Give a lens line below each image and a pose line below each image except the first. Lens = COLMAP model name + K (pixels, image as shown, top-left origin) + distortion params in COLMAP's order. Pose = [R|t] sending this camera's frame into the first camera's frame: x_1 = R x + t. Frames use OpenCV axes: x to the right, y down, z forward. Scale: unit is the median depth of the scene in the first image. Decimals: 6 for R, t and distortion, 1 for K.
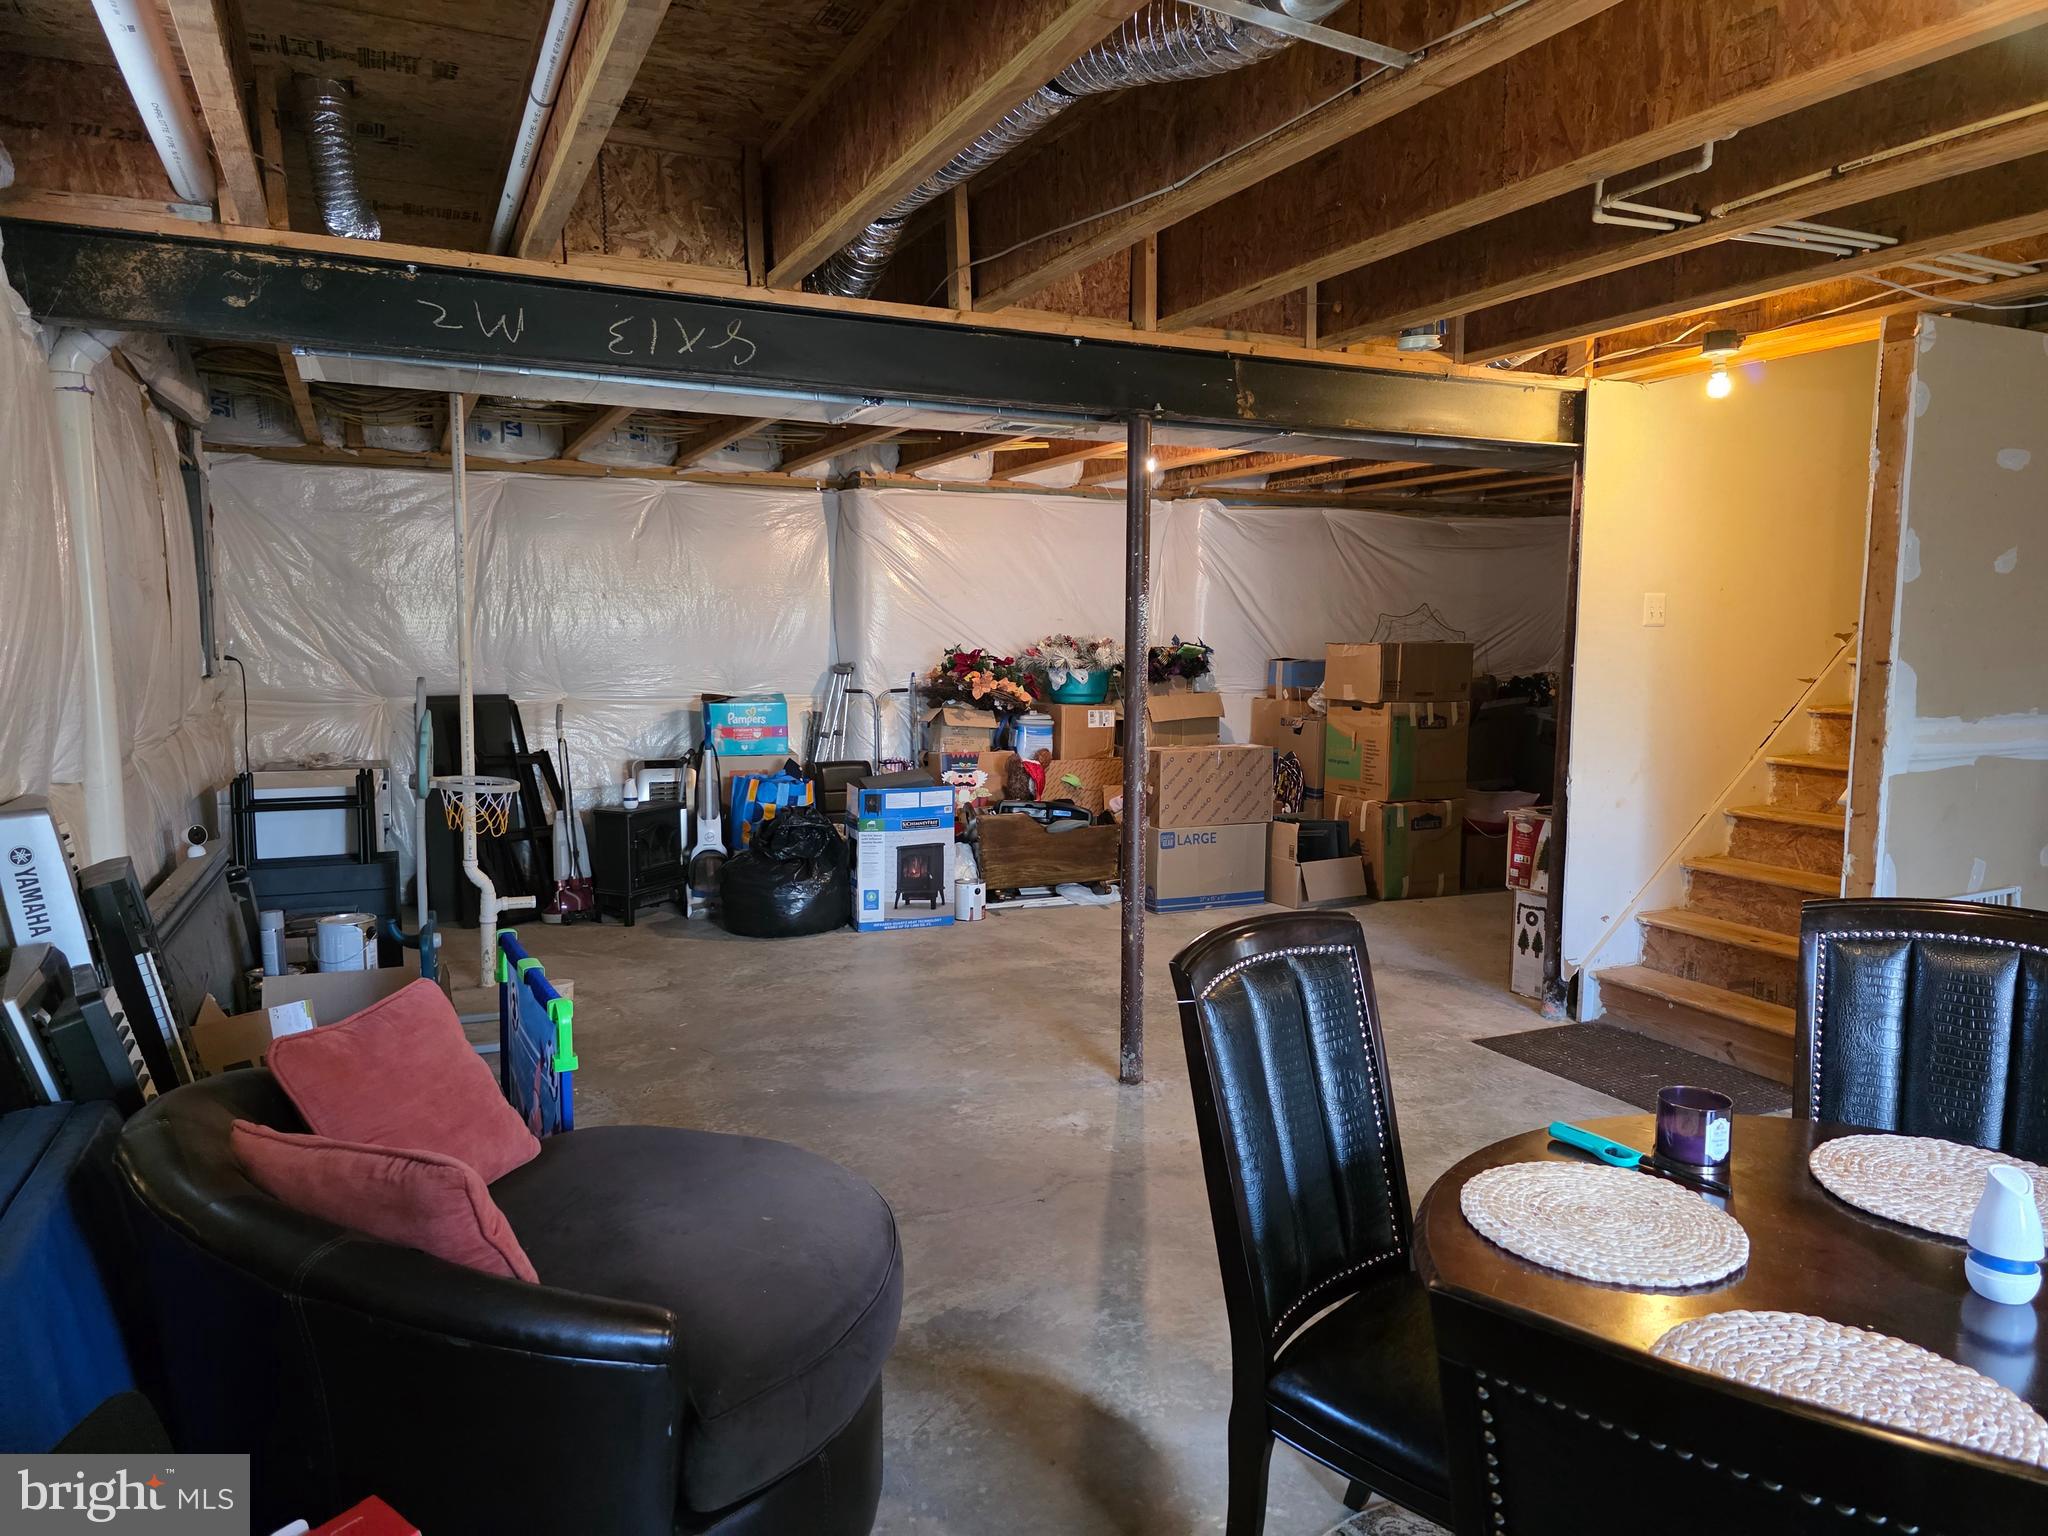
lens RADIAL K [[1366.1, 0, 1053.4], [0, 1366.1, 777.6], [0, 0, 1]] dist [0.057331, -0.055293]
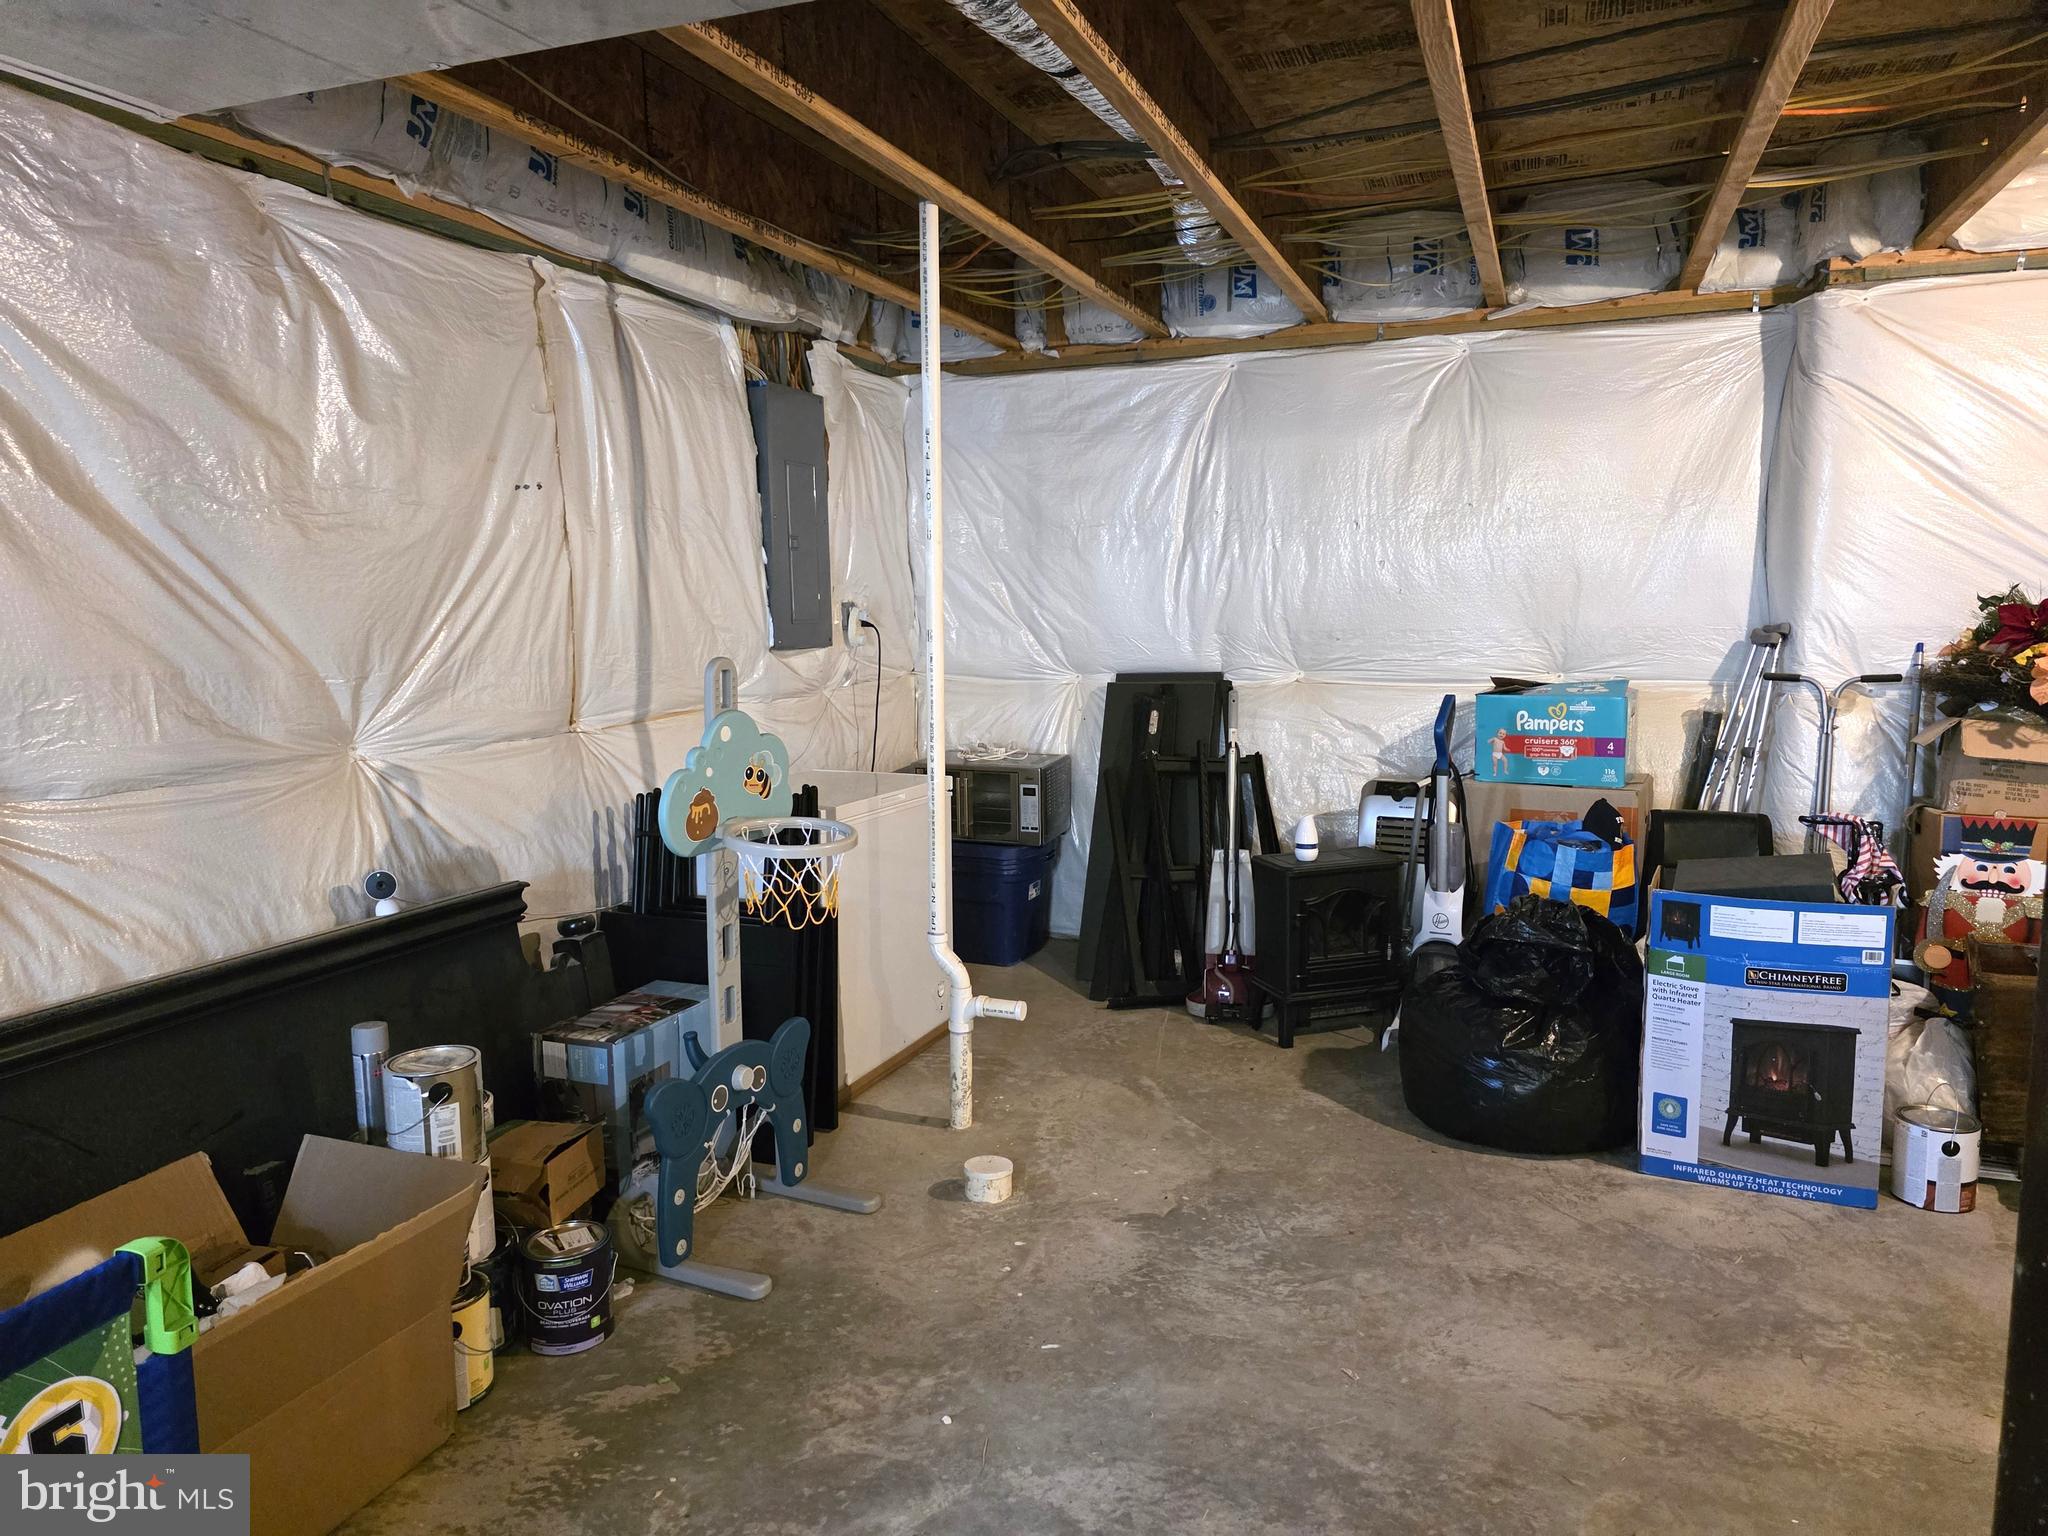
lens RADIAL K [[1366.1, 0, 1012.6], [0, 1366.1, 774.5], [0, 0, 1]] dist [0.057331, -0.055293]
pose [[0.678418, 0.079818, -0.730328, 0.072579], [-0.060225, 0.996777, 0.052994, -0.054321], [0.732204, 0.008032, 0.681038, 0.614587]]
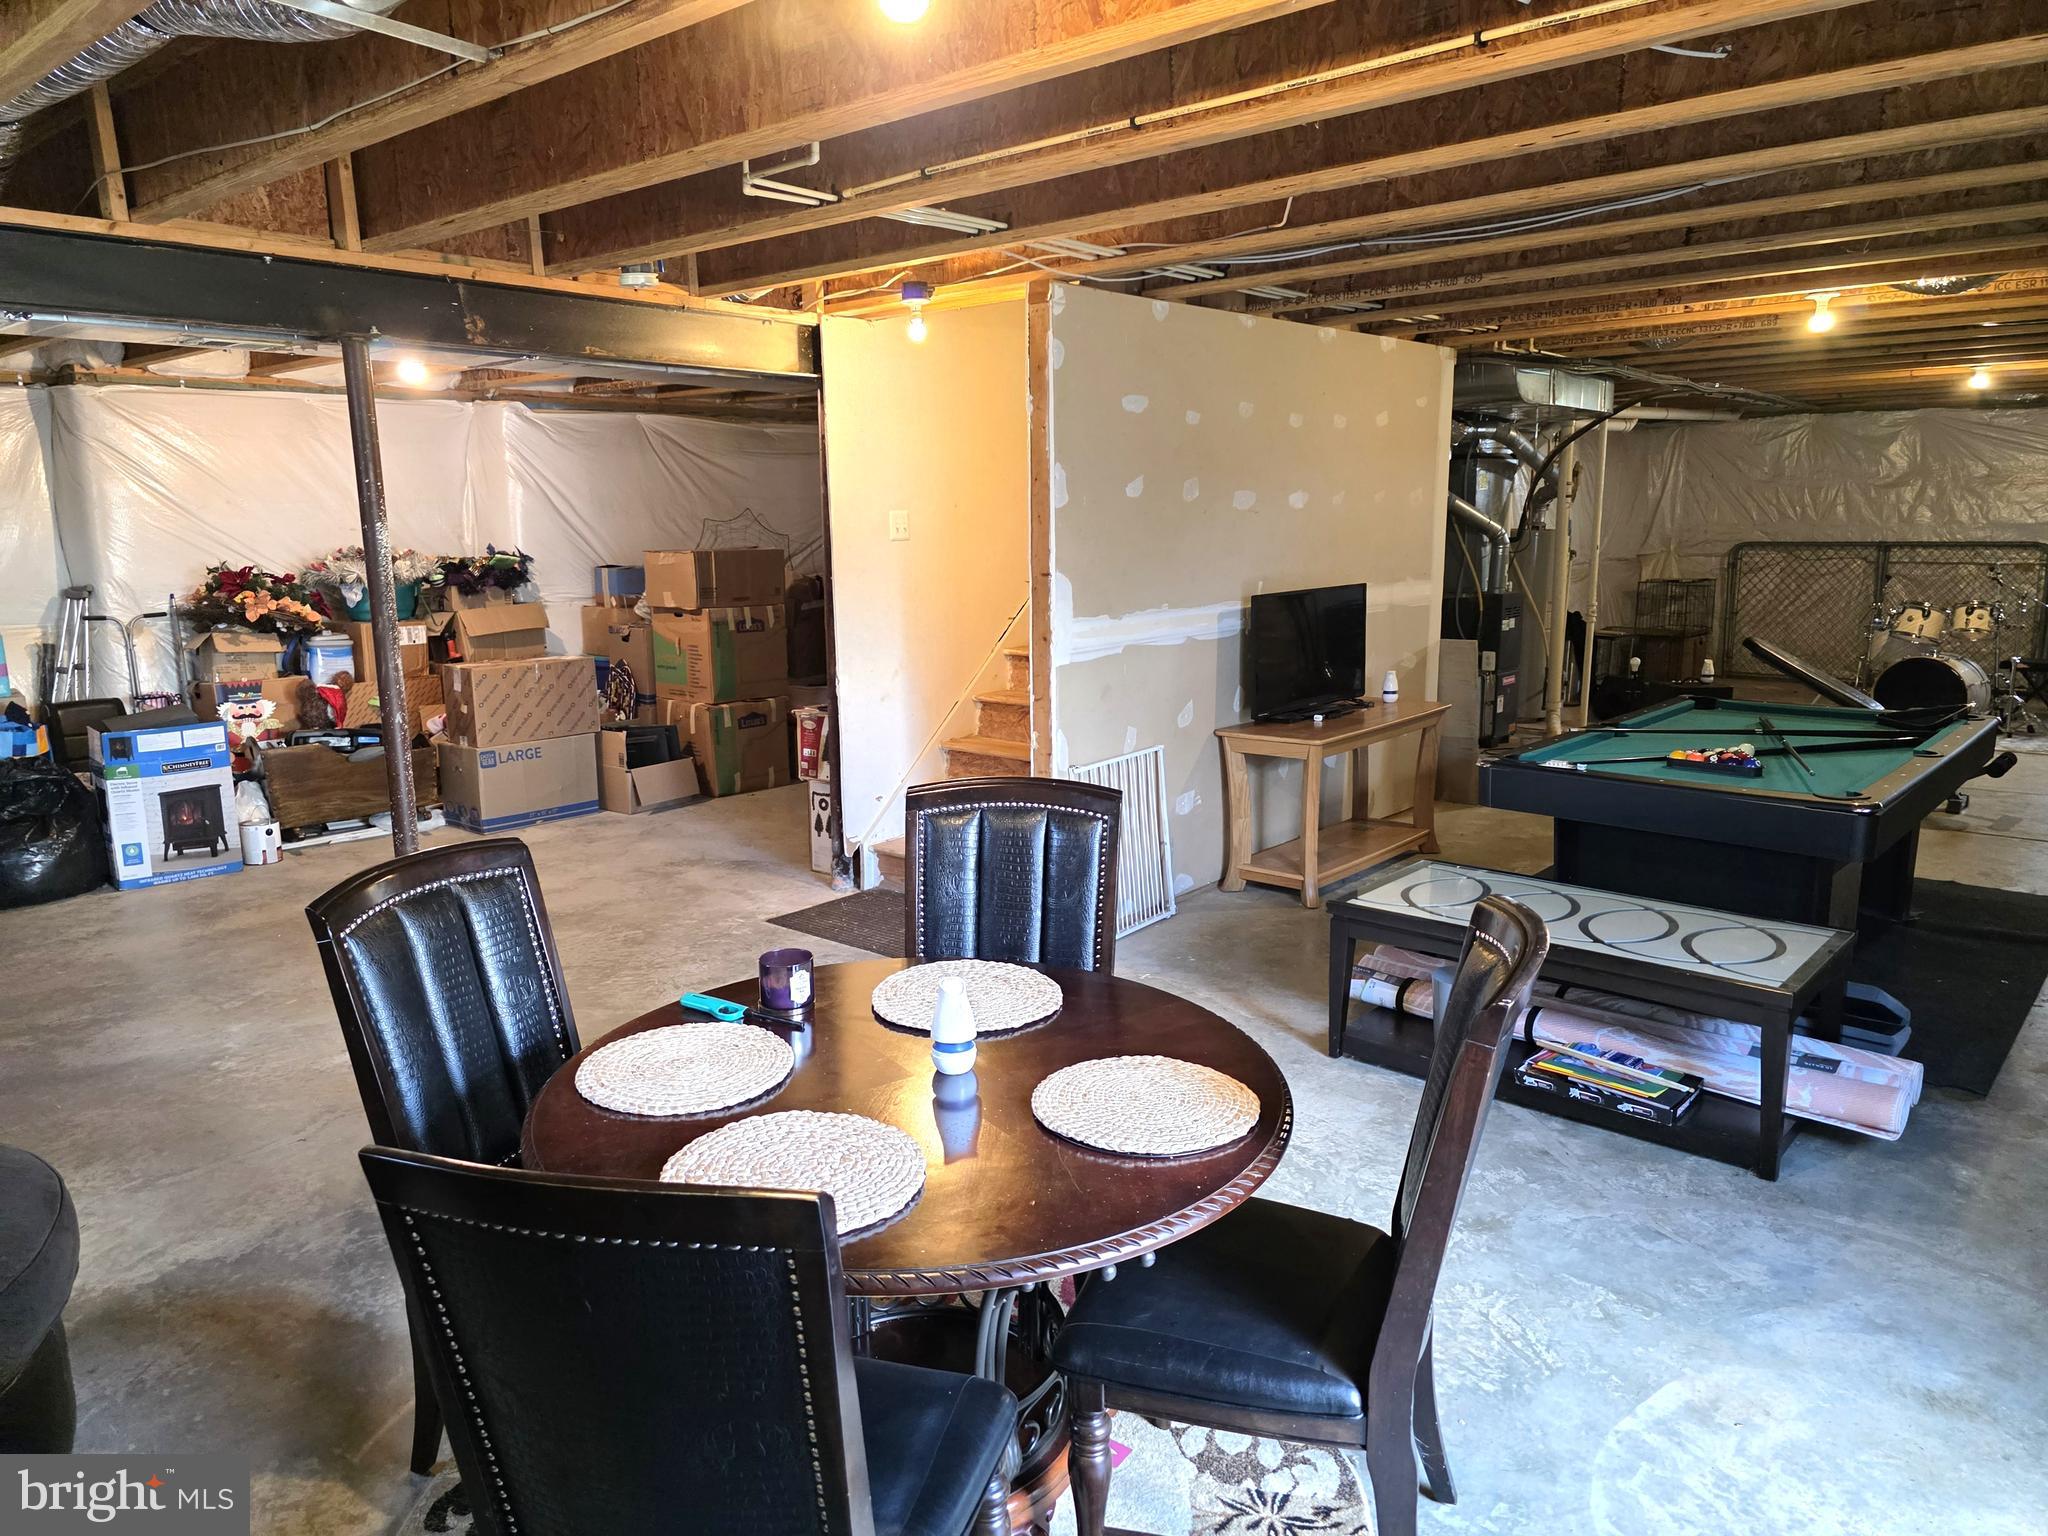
lens RADIAL K [[1366.1, 0, 1020.0], [0, 1366.1, 770.6], [0, 0, 1]] dist [0.057331, -0.055293]
pose [[0.918301, -0.089479, 0.385637, 0.070995], [0.060231, 0.994360, 0.087295, -0.012375], [-0.391274, -0.056936, 0.918512, -0.081593]]
